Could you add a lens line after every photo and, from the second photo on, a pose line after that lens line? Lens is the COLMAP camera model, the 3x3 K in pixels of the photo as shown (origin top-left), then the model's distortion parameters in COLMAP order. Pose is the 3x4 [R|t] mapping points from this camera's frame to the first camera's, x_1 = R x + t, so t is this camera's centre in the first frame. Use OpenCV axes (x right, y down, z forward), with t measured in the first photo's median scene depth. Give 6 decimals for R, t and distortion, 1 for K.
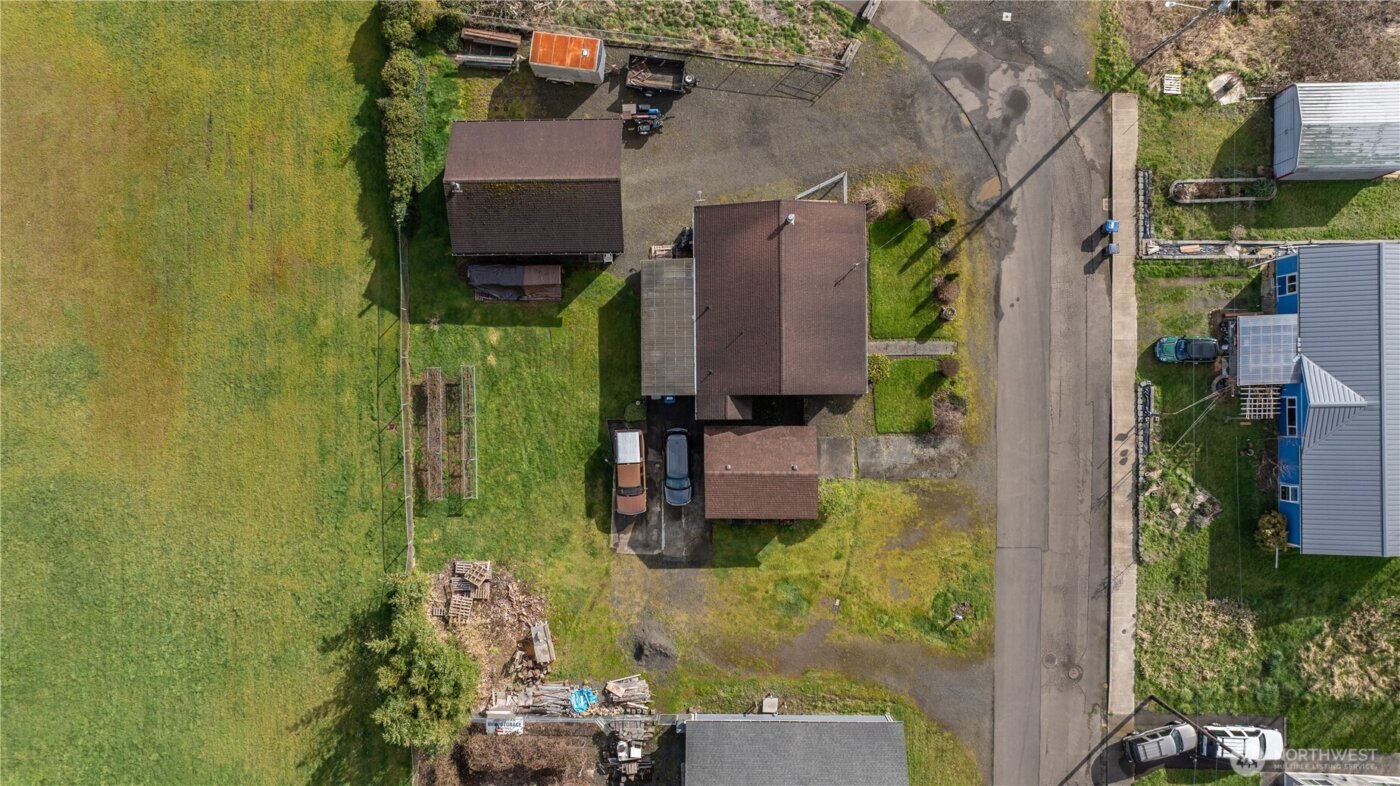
lens RADIAL K [[990.0, 0, 704.0], [0, 990.0, 391.9], [0, 0, 1]] dist [-0.021140, 0.003151]
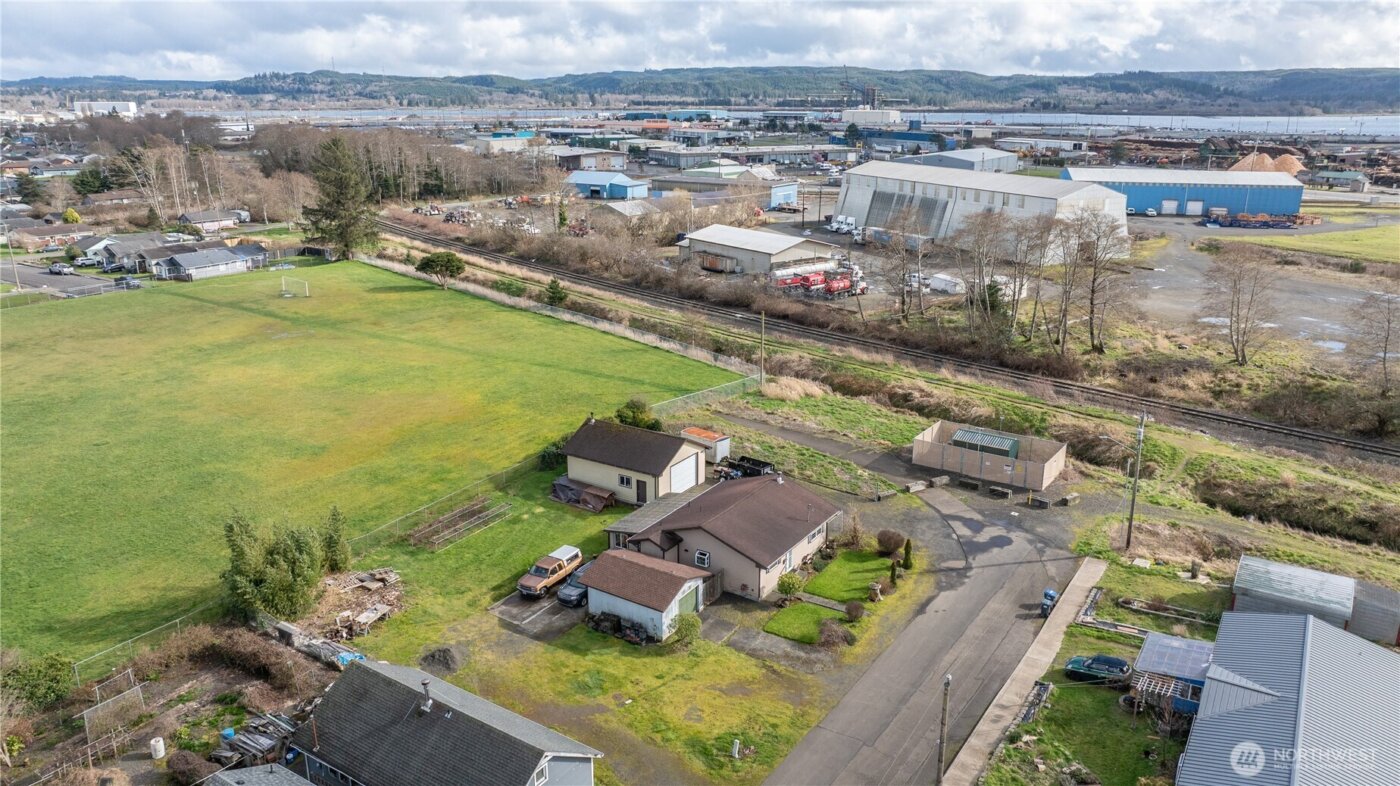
lens RADIAL K [[990.0, 0, 704.0], [0, 990.0, 391.9], [0, 0, 1]] dist [-0.021140, 0.003151]
pose [[0.839506, 0.165796, -0.517437, 0.606193], [-0.543349, 0.254181, -0.800103, 0.817003], [-0.001131, 0.952840, 0.303472, 0.467282]]
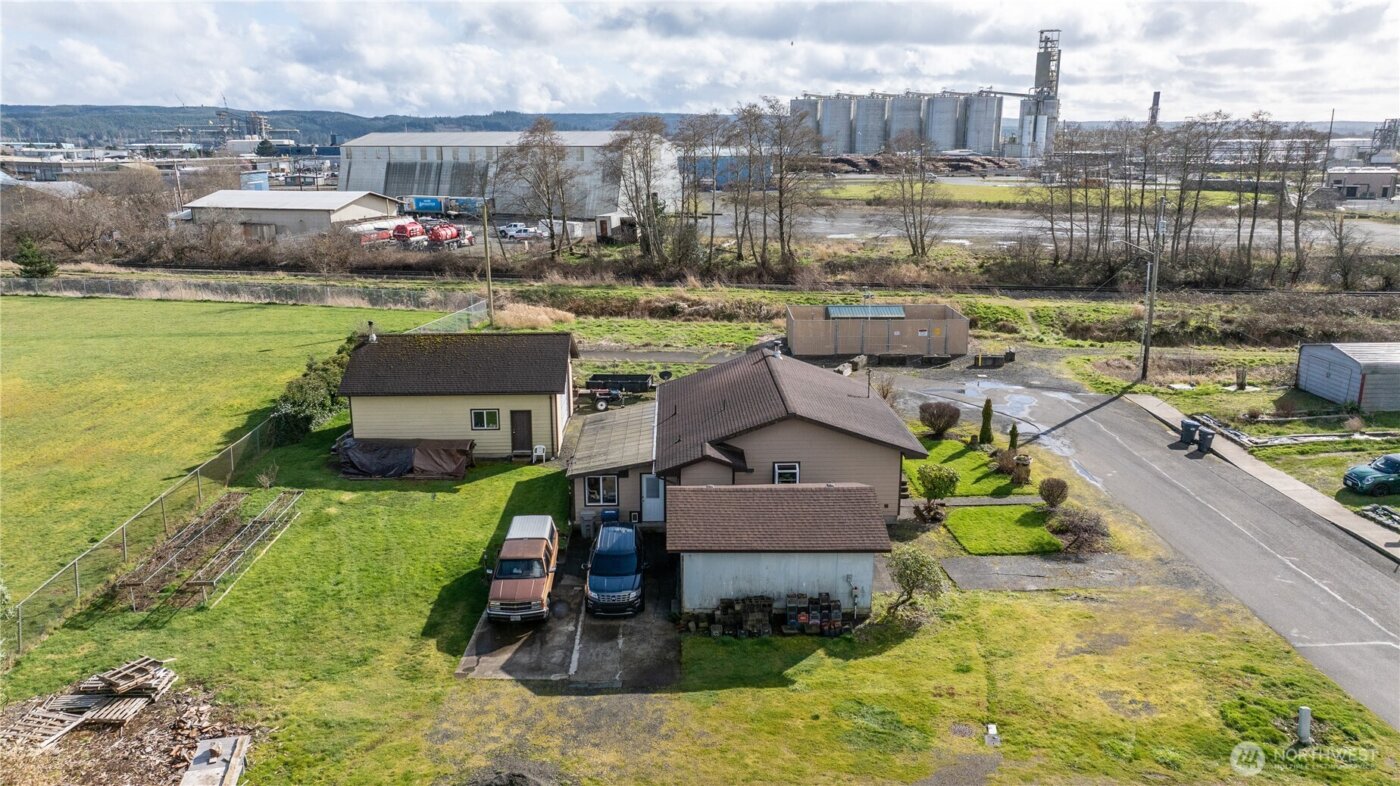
lens RADIAL K [[990.0, 0, 704.0], [0, 990.0, 391.9], [0, 0, 1]] dist [-0.021140, 0.003151]
pose [[0.999698, -0.001761, 0.024522, 0.007457], [0.024132, 0.260858, -0.965076, 0.564232], [-0.004697, 0.965376, 0.260821, 0.764495]]
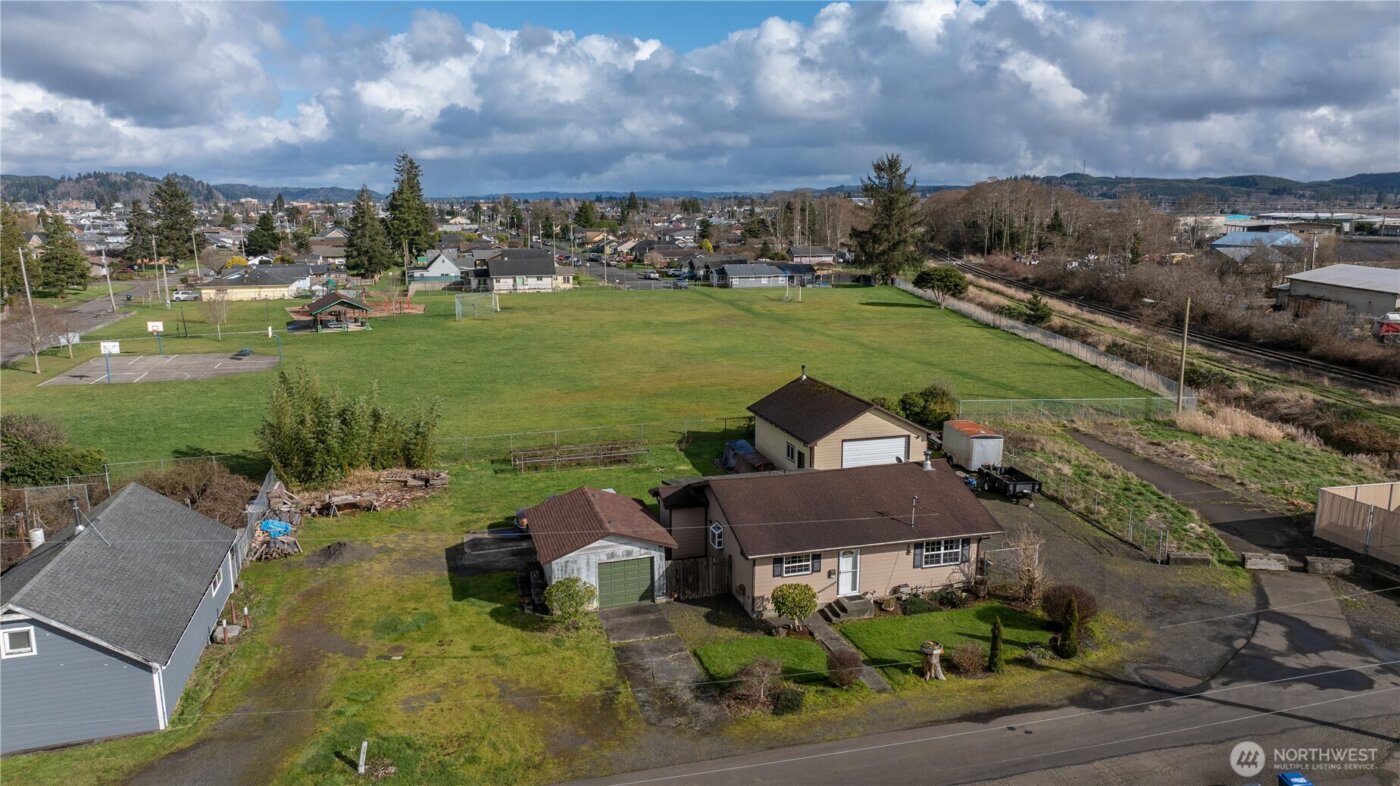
lens RADIAL K [[983.7, 0, 695.3], [0, 983.7, 394.1], [0, 0, 1]] dist [-0.022260, 0.000156]
pose [[0.267974, 0.189658, -0.944574, 0.705435], [-0.963302, 0.068482, -0.259536, 0.183085], [0.015464, 0.979459, 0.201049, 0.733905]]
